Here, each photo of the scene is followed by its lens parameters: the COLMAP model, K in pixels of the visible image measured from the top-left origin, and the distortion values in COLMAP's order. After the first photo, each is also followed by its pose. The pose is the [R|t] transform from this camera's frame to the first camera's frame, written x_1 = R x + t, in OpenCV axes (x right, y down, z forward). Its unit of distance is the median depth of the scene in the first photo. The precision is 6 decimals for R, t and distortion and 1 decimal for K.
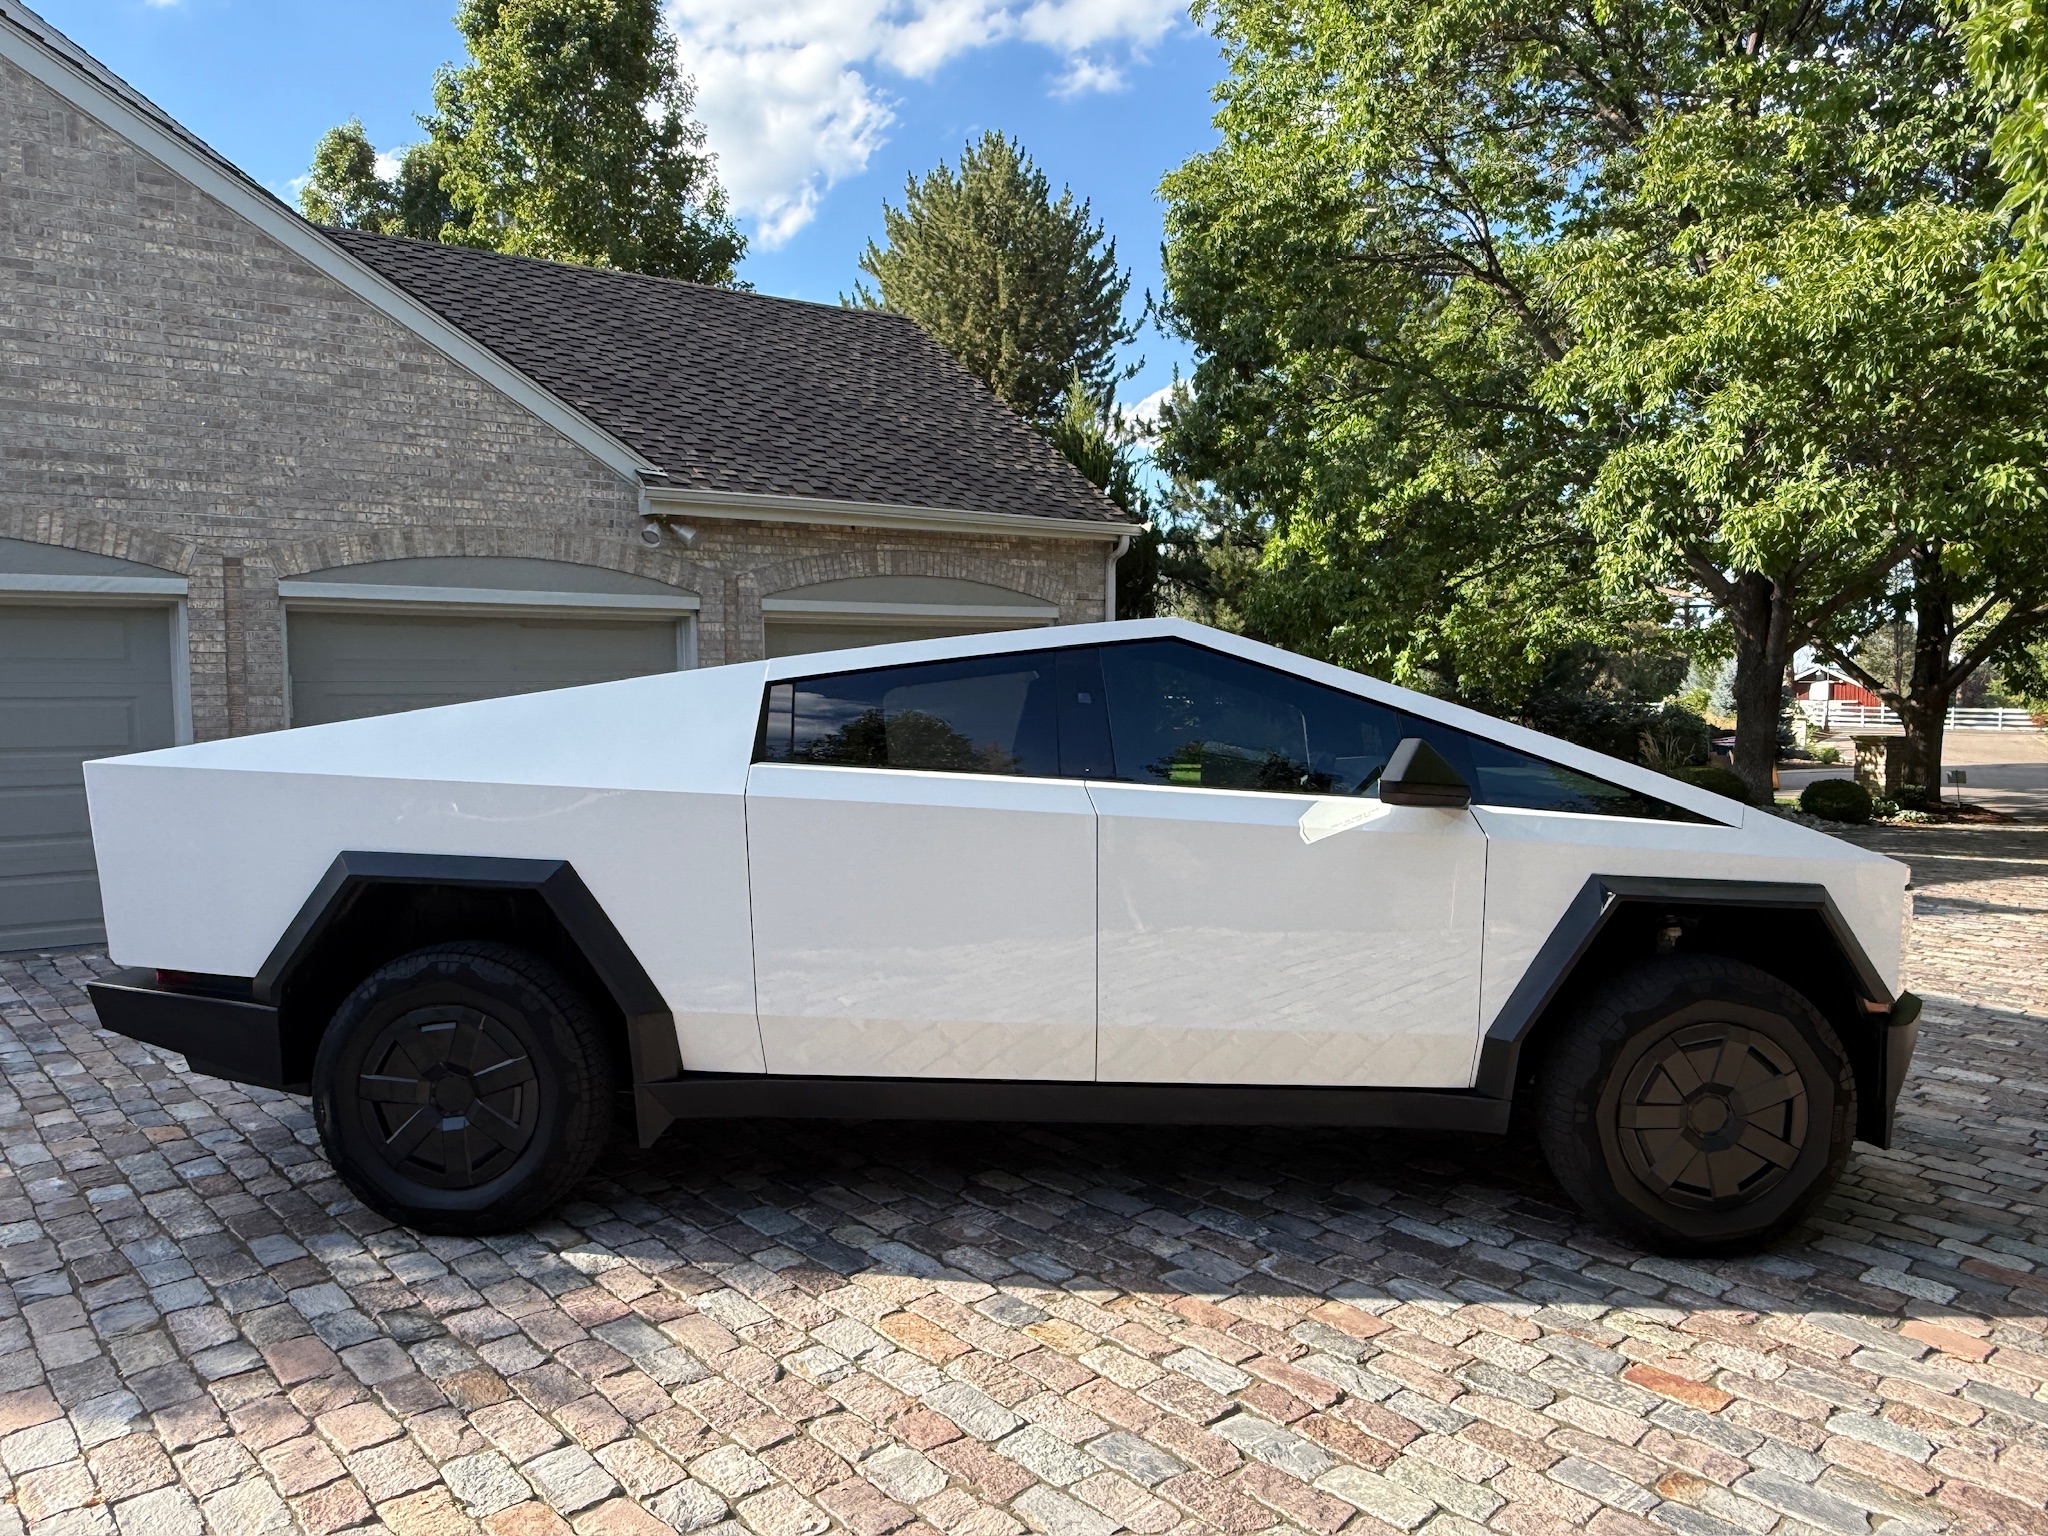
lens RADIAL K [[1443.6, 0, 1019.3], [0, 1443.6, 767.3], [0, 0, 1]] dist [-0.002156, 0.003573]
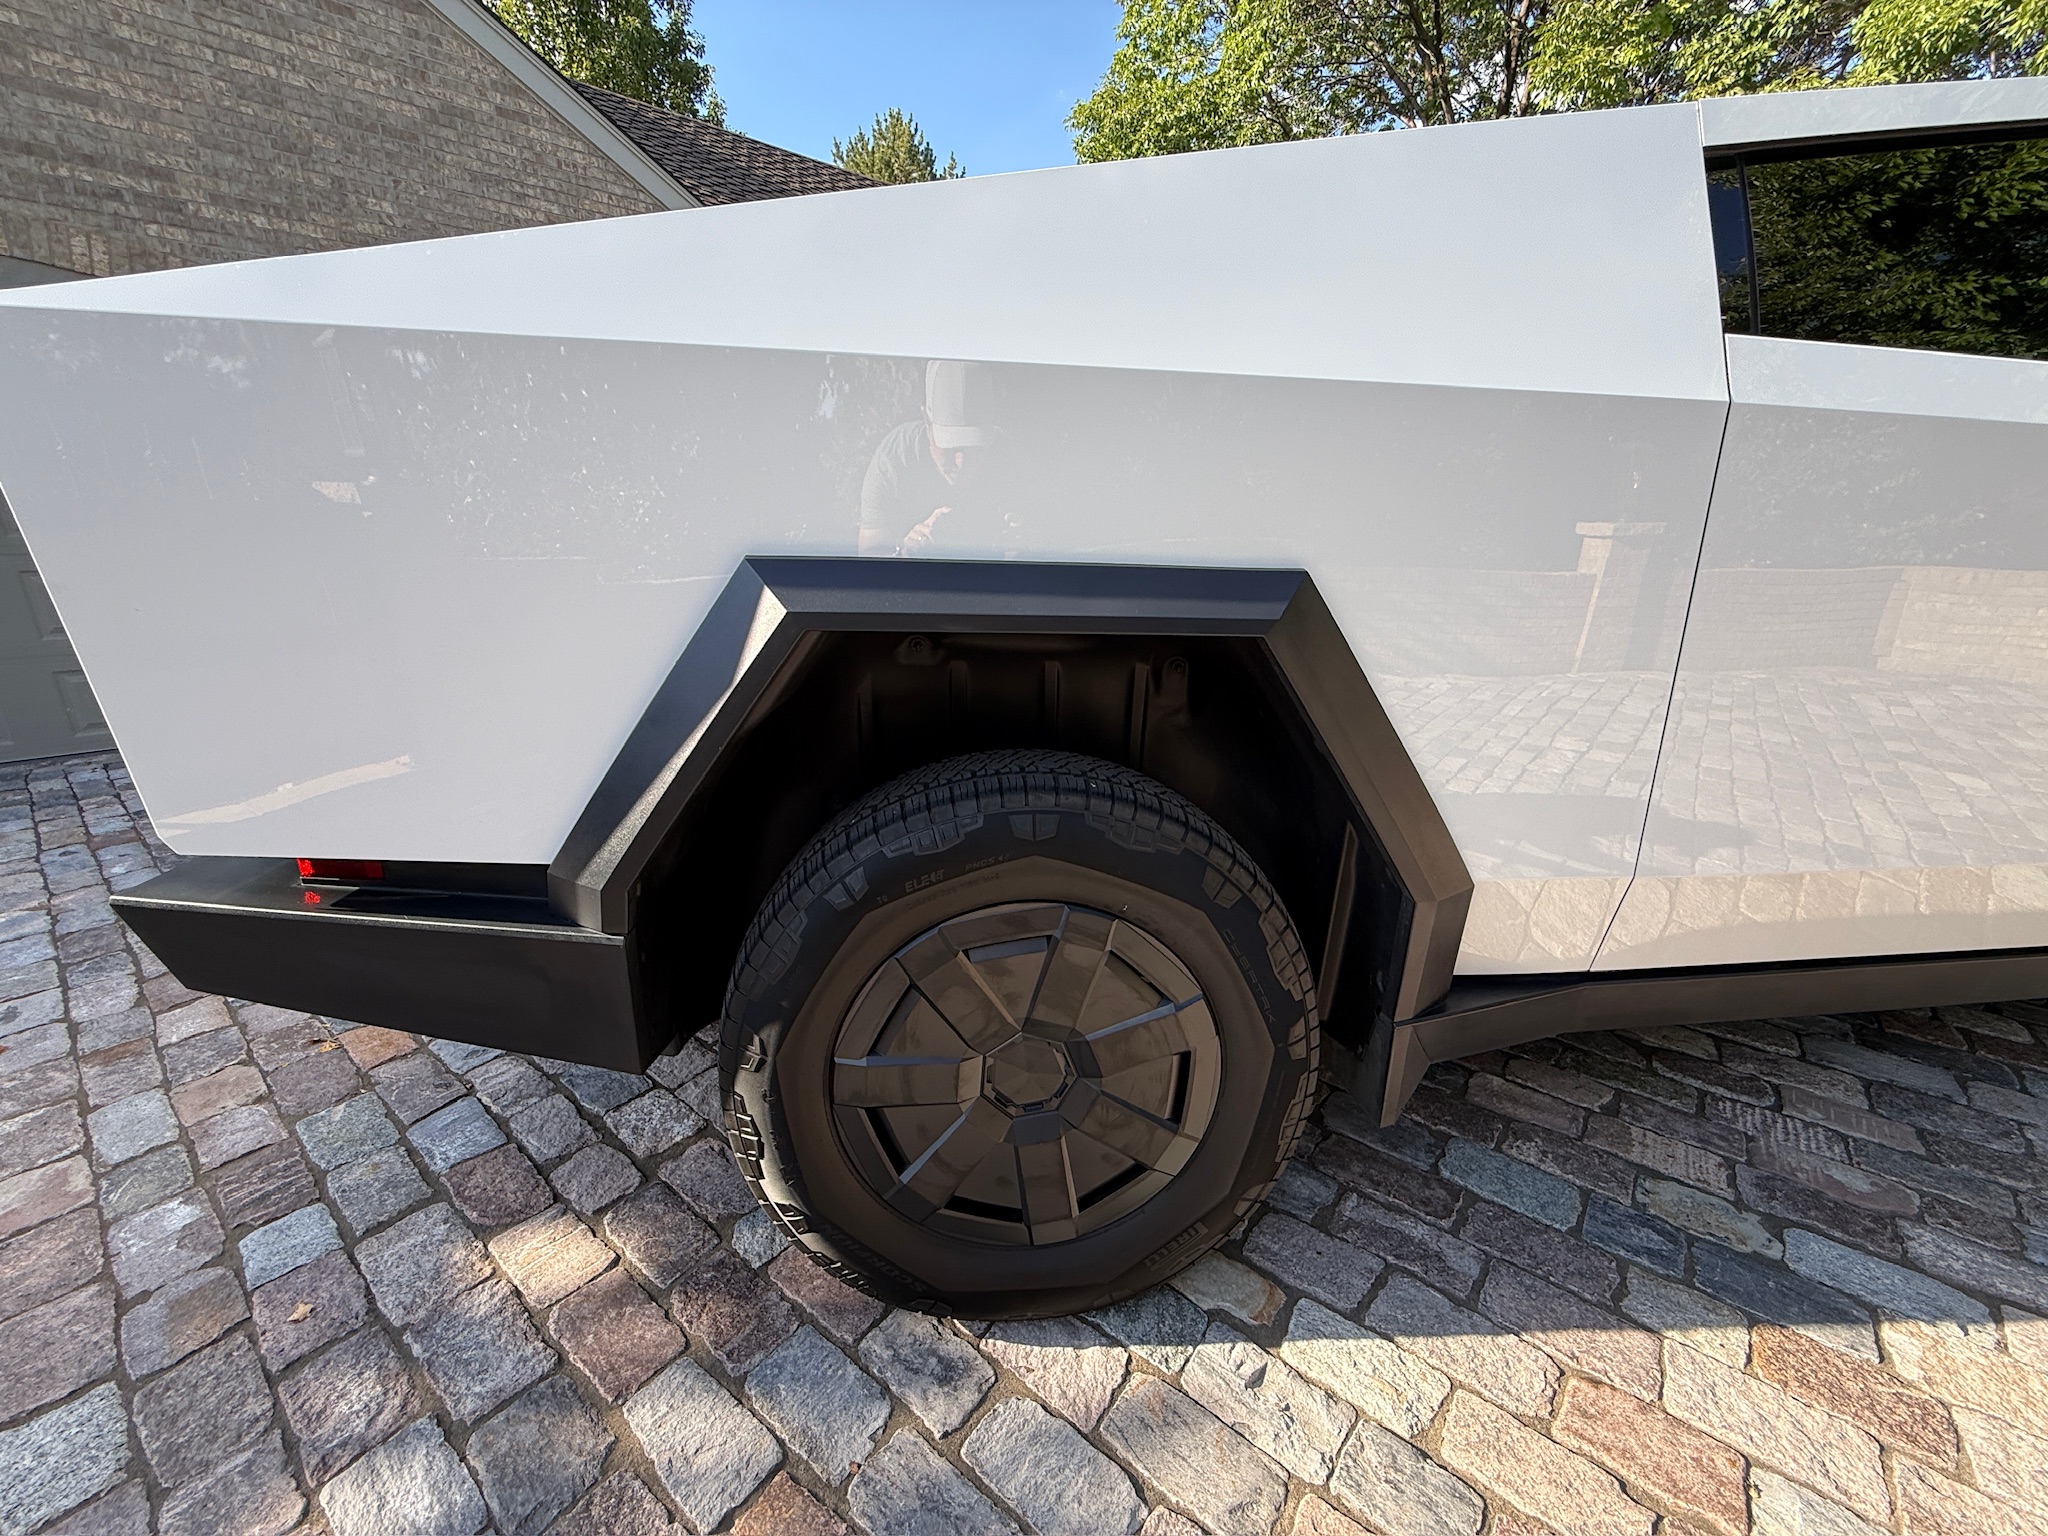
lens RADIAL K [[819.8, 0, 1018.1], [0, 819.8, 765.4], [0, 0, 1]] dist [-0.000194, 0.000535]
pose [[0.987398, -0.049913, 0.150179, -0.373870], [0.016653, 0.976462, 0.215046, 0.057909], [-0.157378, -0.209835, 0.964988, 0.654595]]
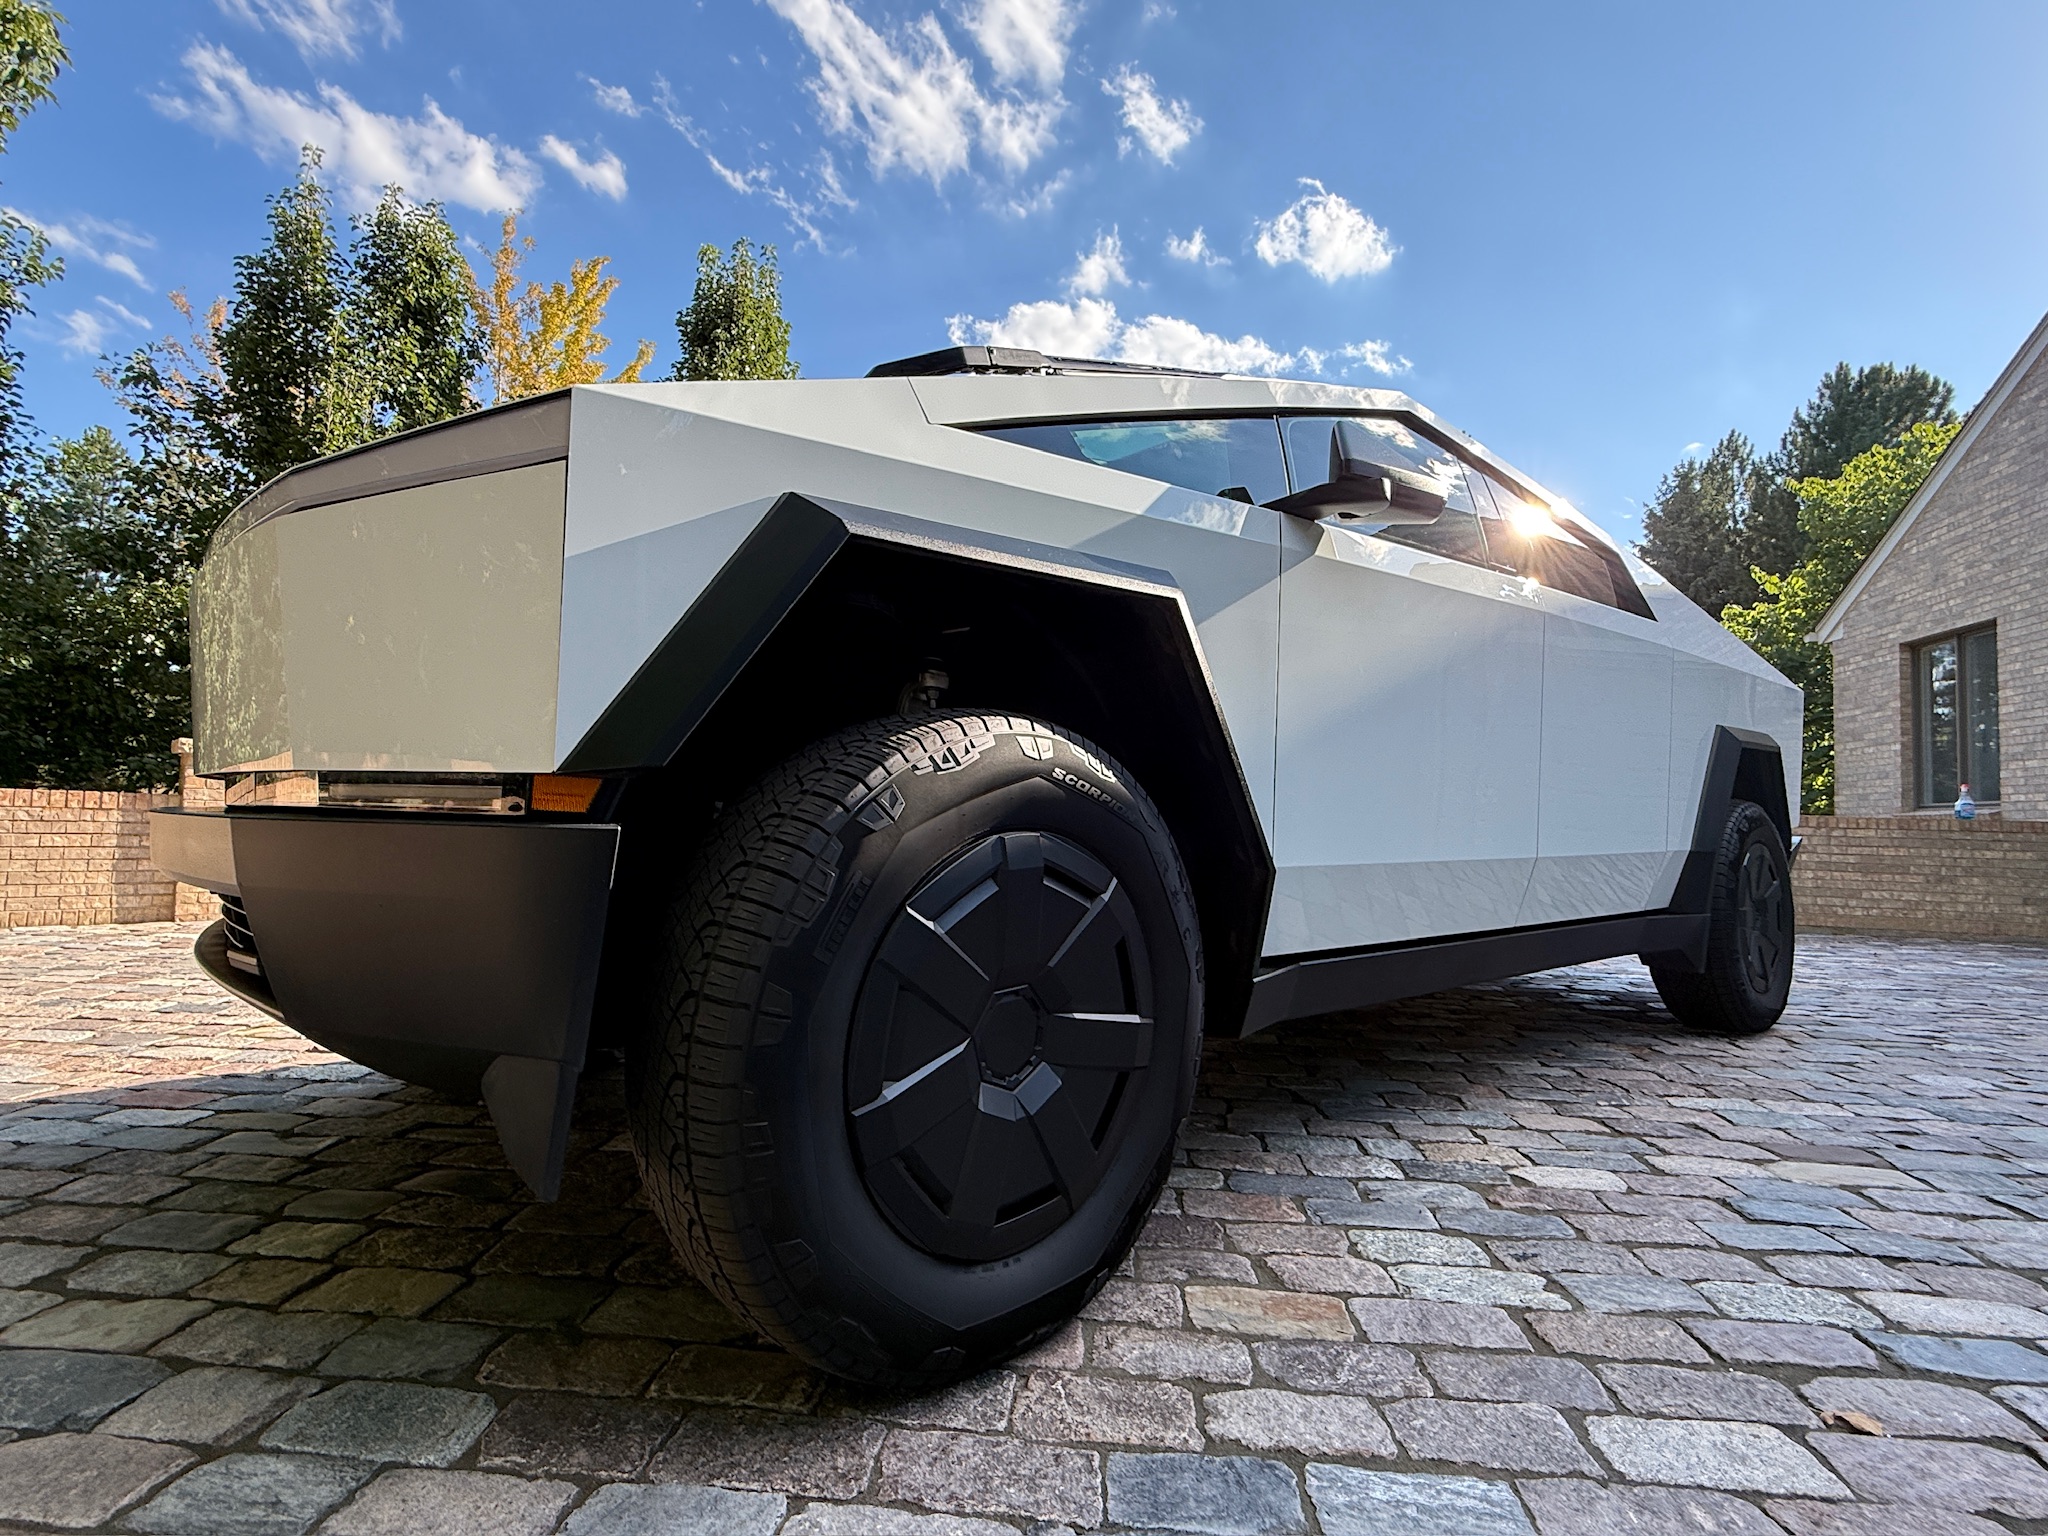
lens RADIAL K [[978.0, 0, 1019.5], [0, 978.0, 767.1], [0, 0, 1]] dist [0.001784, -0.000609]
pose [[-0.732016, -0.060536, -0.678593, 0.586481], [-0.070737, 0.997415, -0.012672, 0.107403], [0.677605, 0.038726, -0.734405, 1.417280]]
